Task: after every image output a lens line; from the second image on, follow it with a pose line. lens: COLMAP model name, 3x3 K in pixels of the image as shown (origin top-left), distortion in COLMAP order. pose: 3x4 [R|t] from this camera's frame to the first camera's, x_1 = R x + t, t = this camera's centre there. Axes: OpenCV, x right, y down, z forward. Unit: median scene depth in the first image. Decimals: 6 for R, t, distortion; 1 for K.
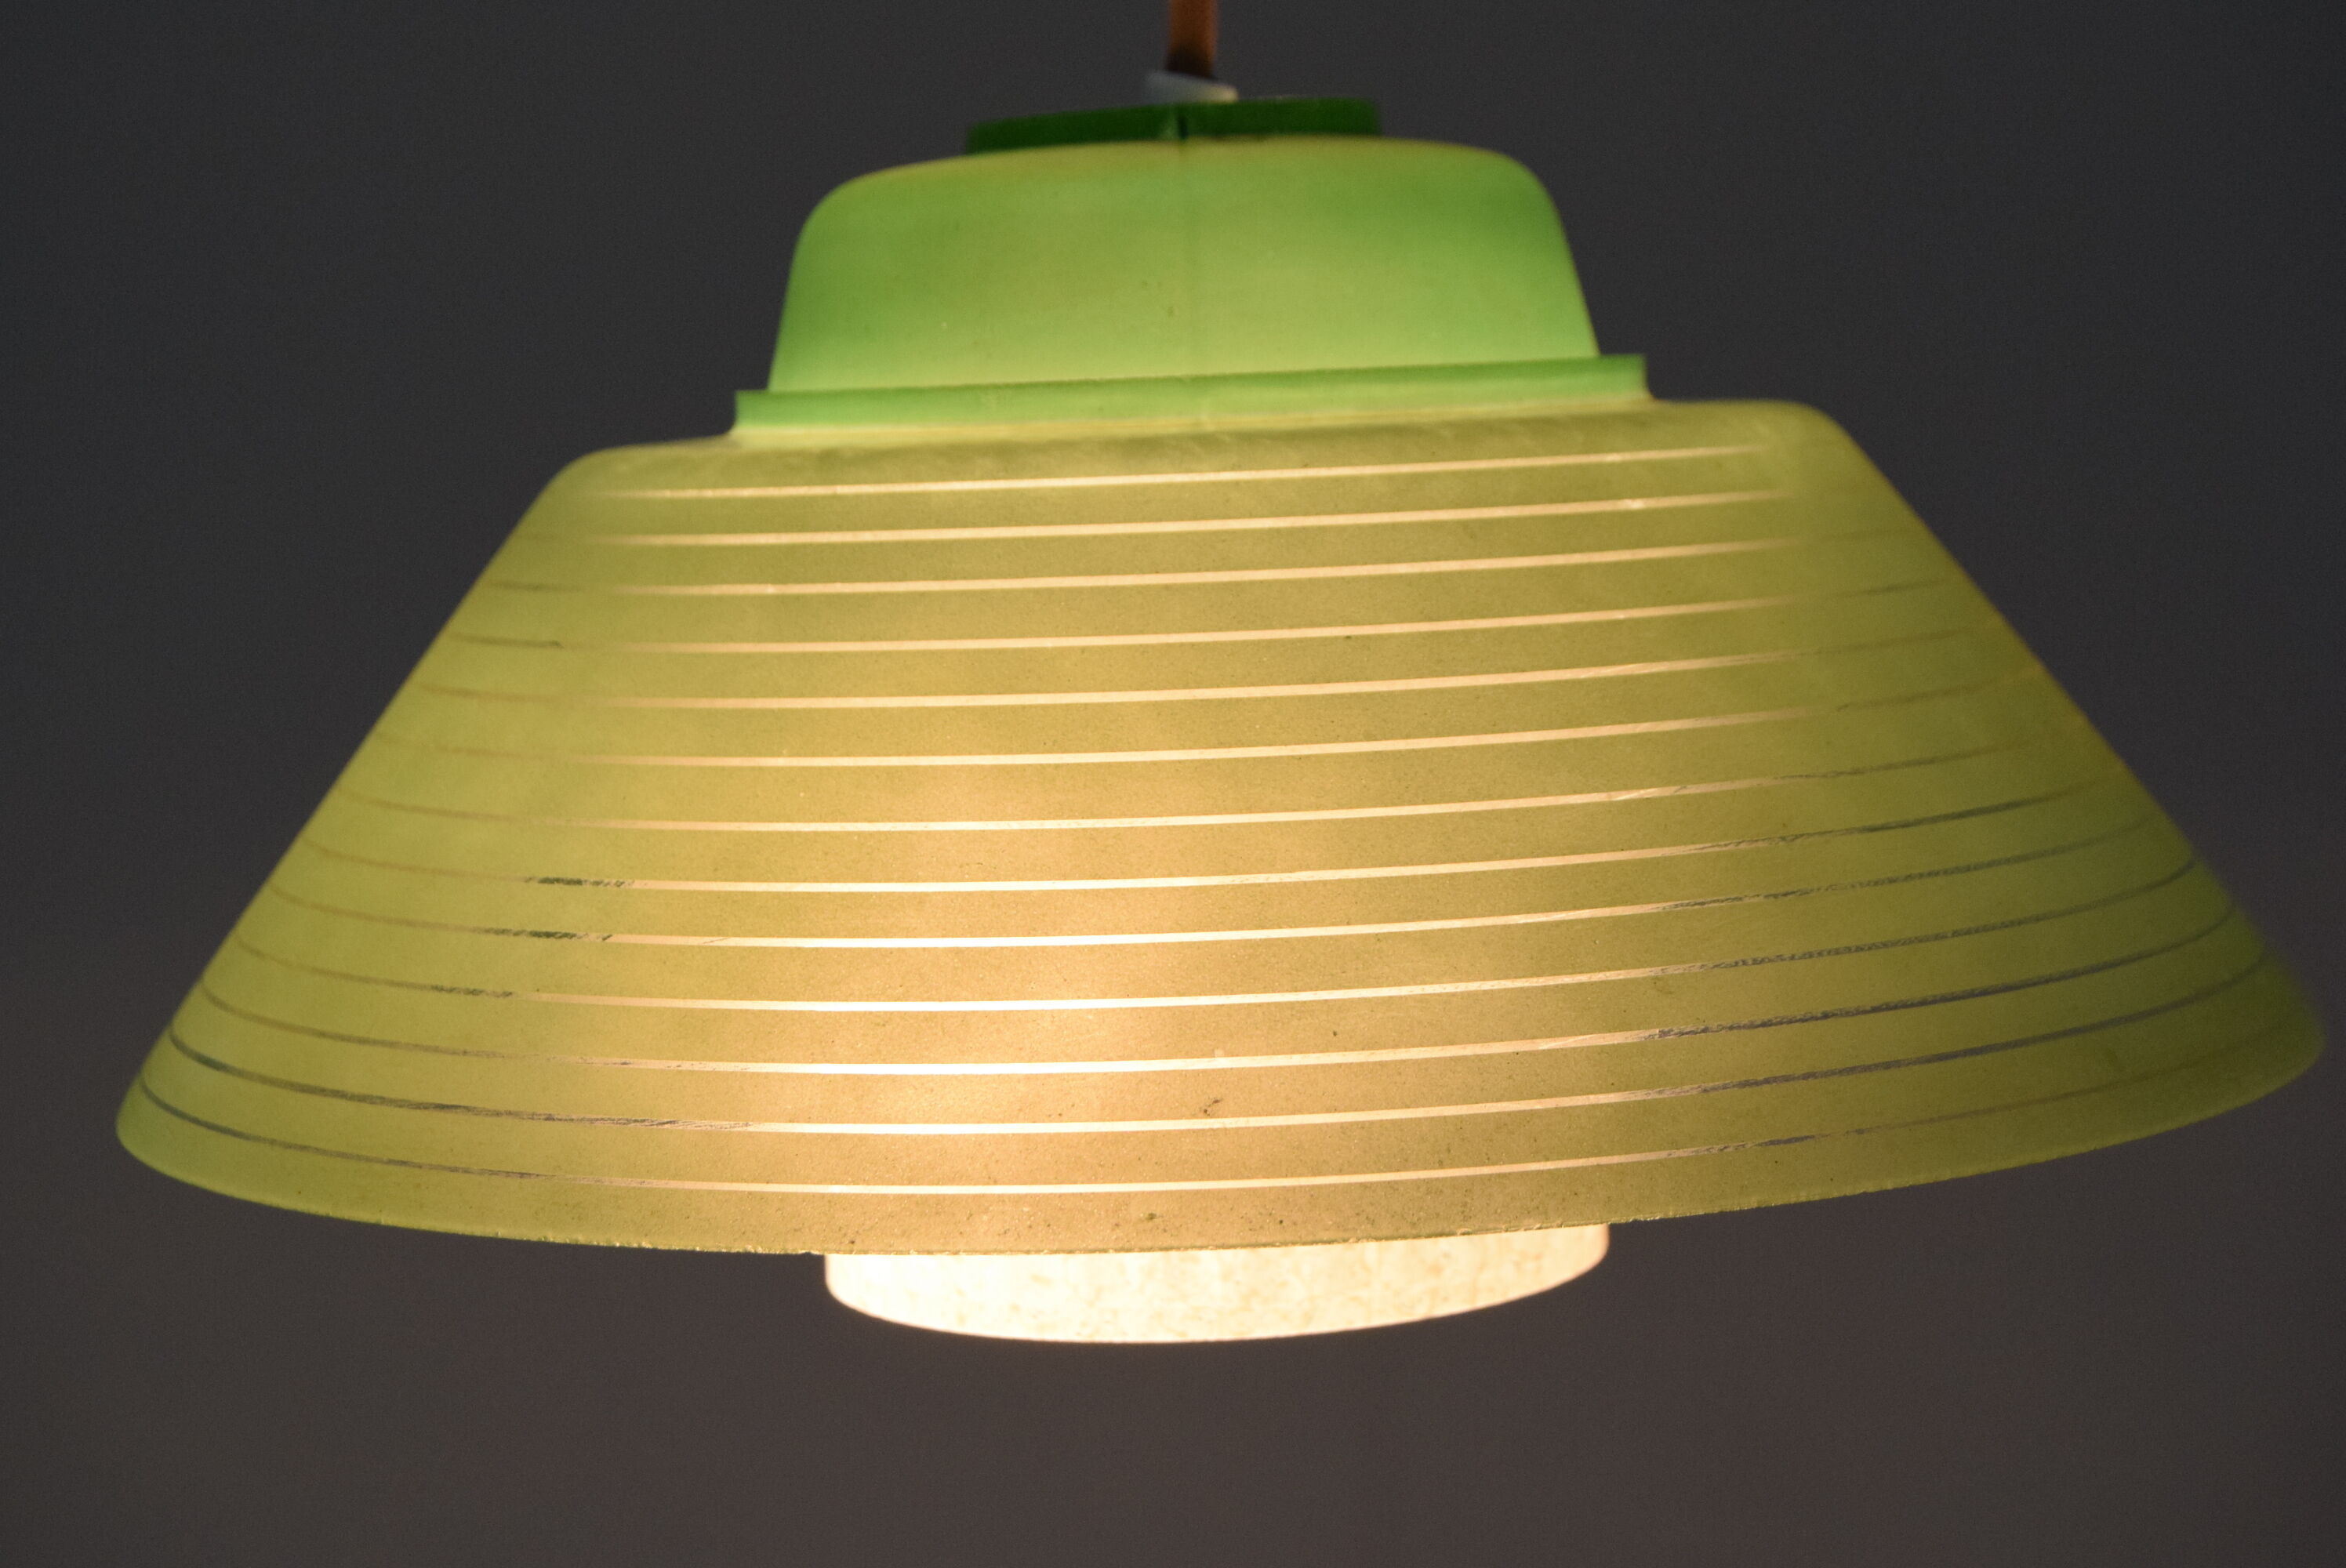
lens RADIAL K [[4610.5, 0, 1173.0], [0, 4610.5, 784.0], [0, 0, 1]] dist [-0.008989, 0.037569]
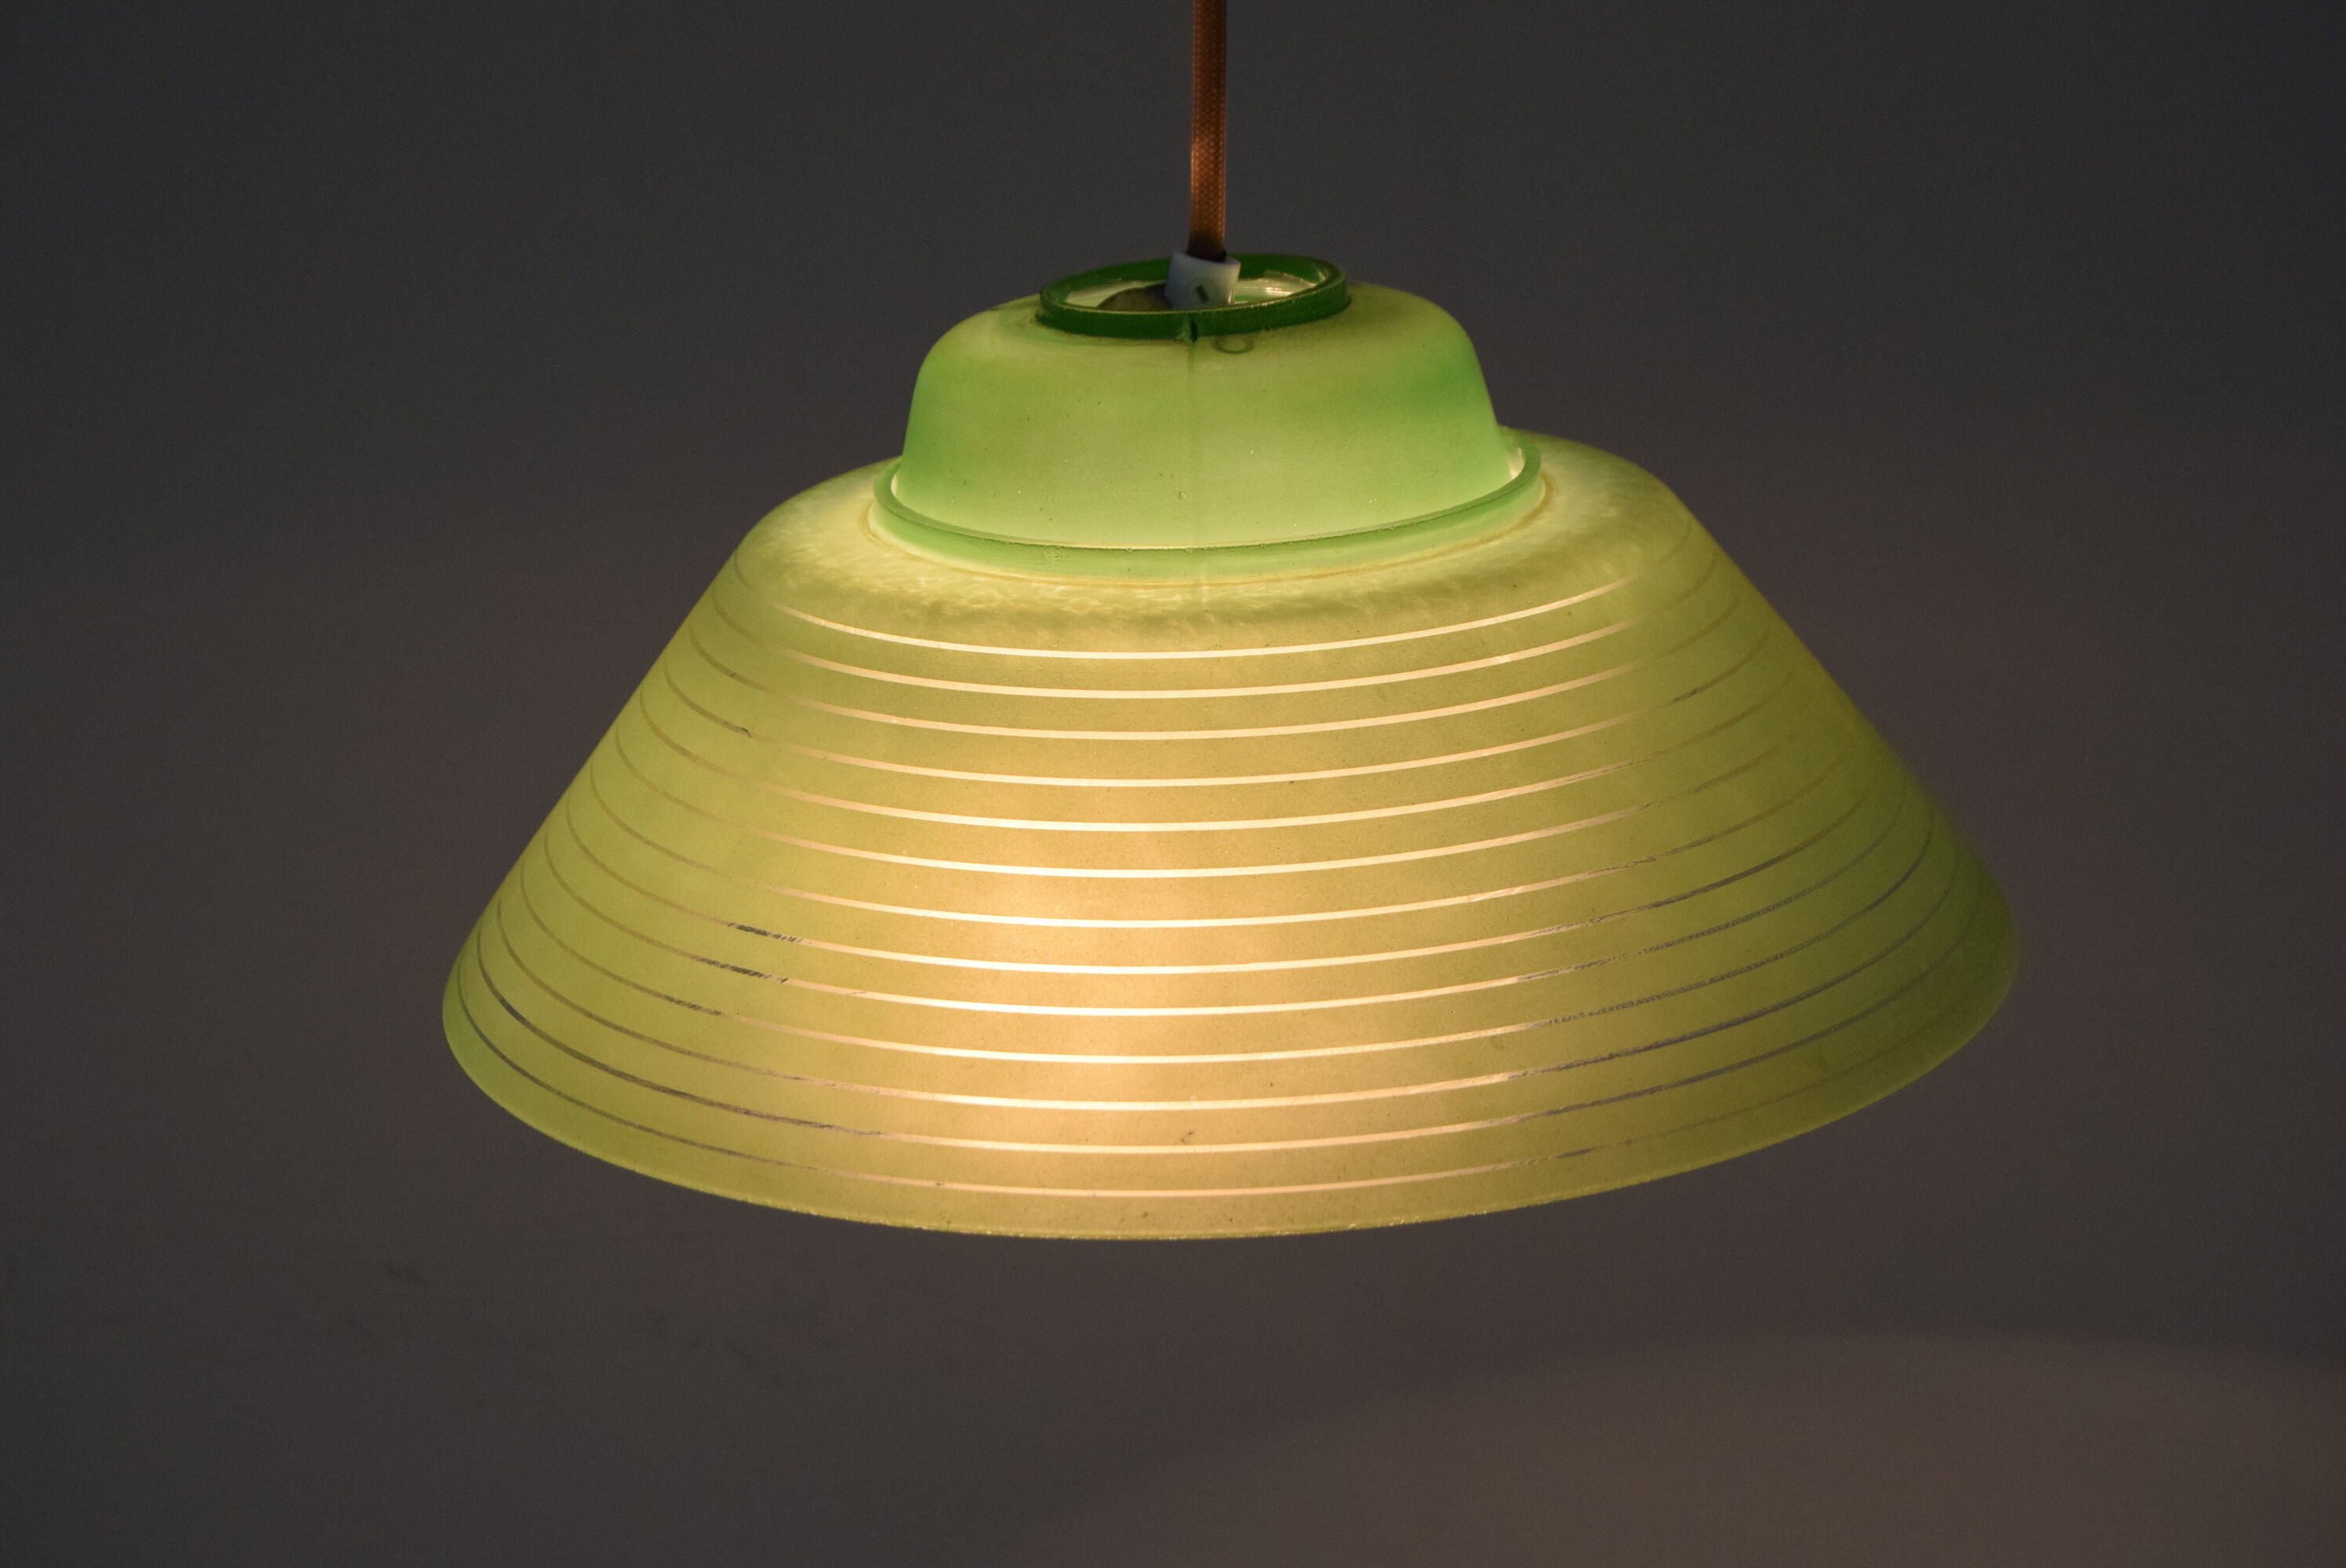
lens RADIAL K [[4610.5, 0, 1173.0], [0, 4610.5, 784.0], [0, 0, 1]] dist [-0.008989, 0.037569]
pose [[0.999072, 0.007305, -0.042444, 0.062950], [0.000989, 0.981362, 0.192166, -0.312766], [0.043056, -0.192030, 0.980444, -0.422816]]
